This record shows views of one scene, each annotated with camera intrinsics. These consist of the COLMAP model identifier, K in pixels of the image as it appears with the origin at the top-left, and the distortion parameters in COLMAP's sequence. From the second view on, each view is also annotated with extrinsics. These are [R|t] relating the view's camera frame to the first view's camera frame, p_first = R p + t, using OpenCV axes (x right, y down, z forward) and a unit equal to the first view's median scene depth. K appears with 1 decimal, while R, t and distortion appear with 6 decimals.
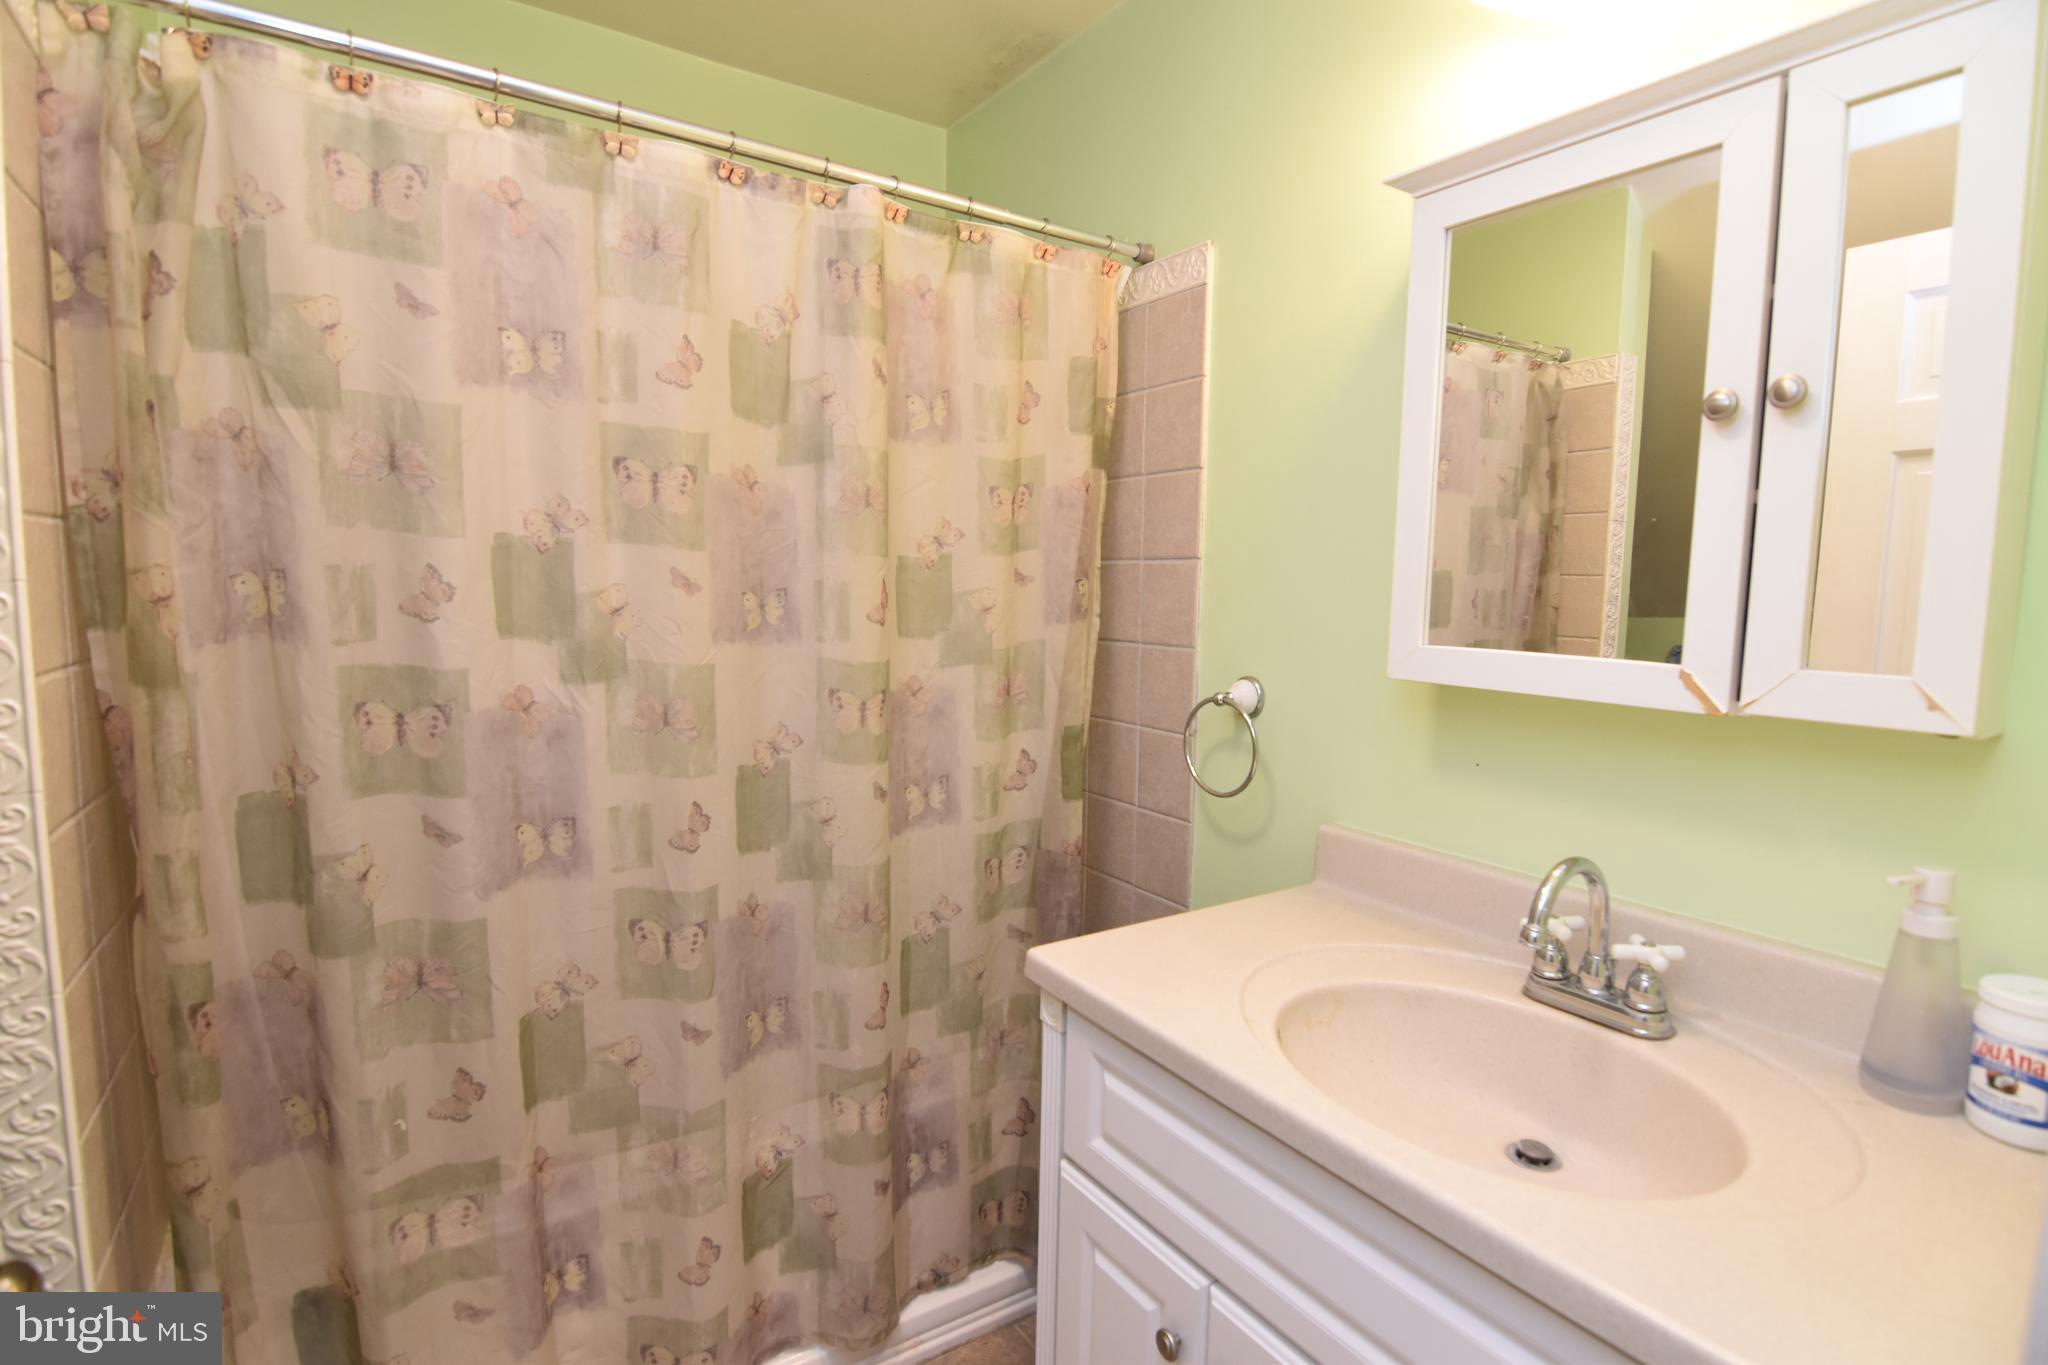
lens RADIAL K [[991.0, 0, 1026.7], [0, 991.0, 685.4], [0, 0, 1]] dist [-0.006998, -0.009189]
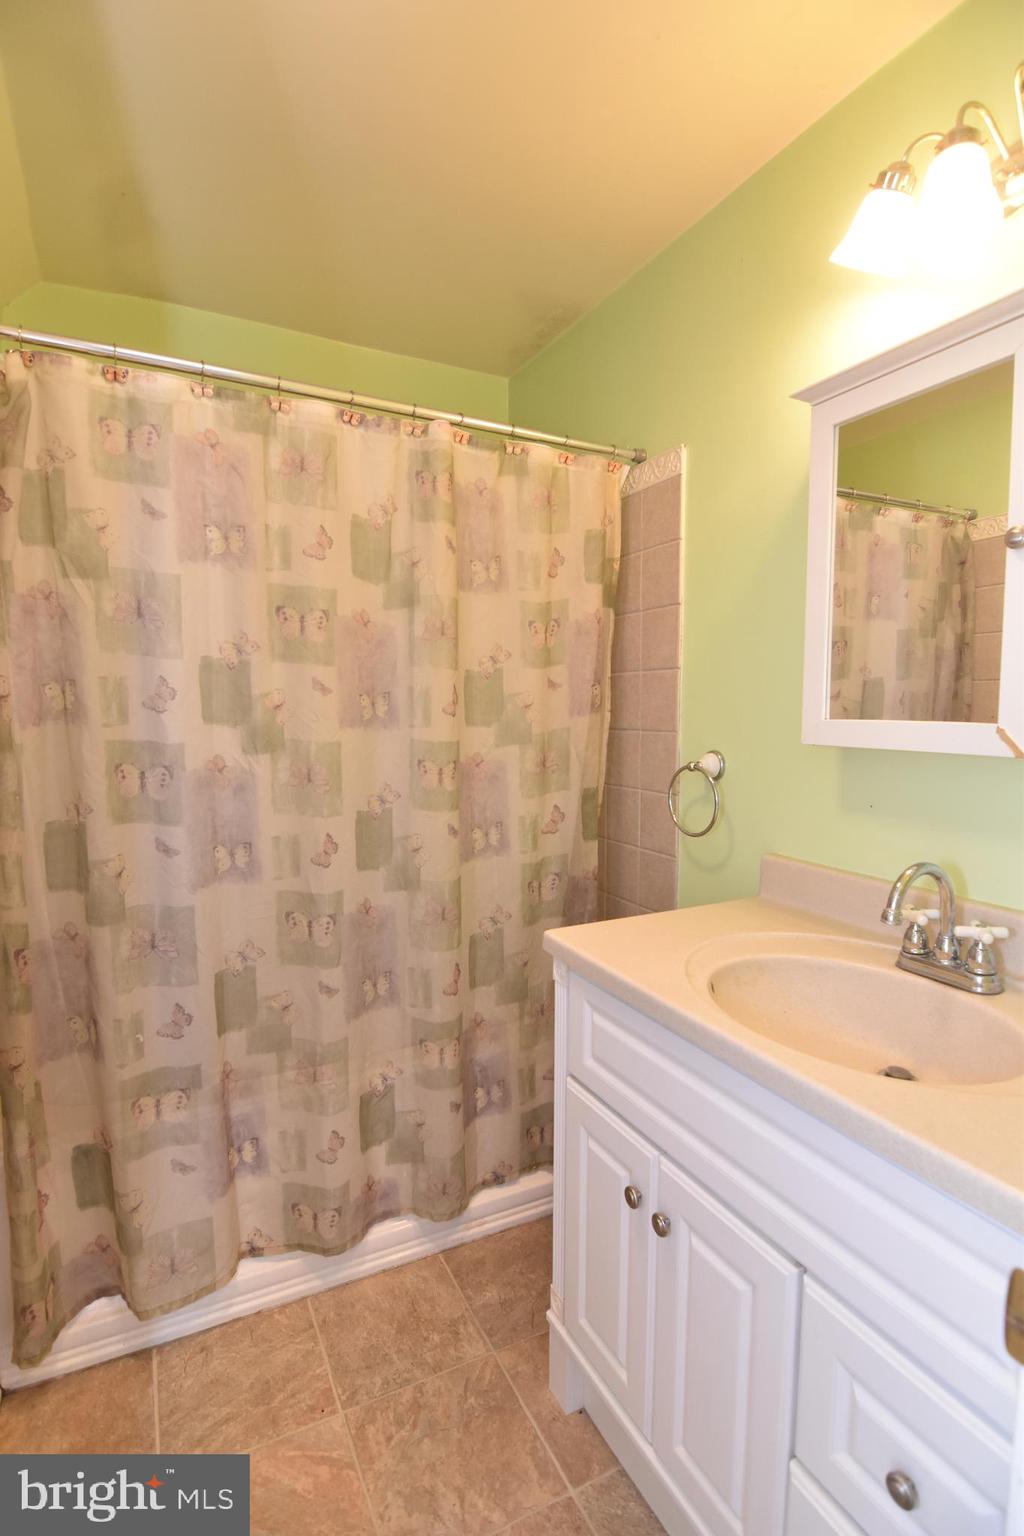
lens RADIAL K [[743.3, 0, 509.5], [0, 743.3, 765.5], [0, 0, 1]] dist [-0.006998, -0.009189]
pose [[0.993130, -0.007287, -0.116786, 0.073185], [0.004068, 0.999606, -0.027783, 0.048874], [0.116943, 0.027117, 0.992768, -0.090494]]
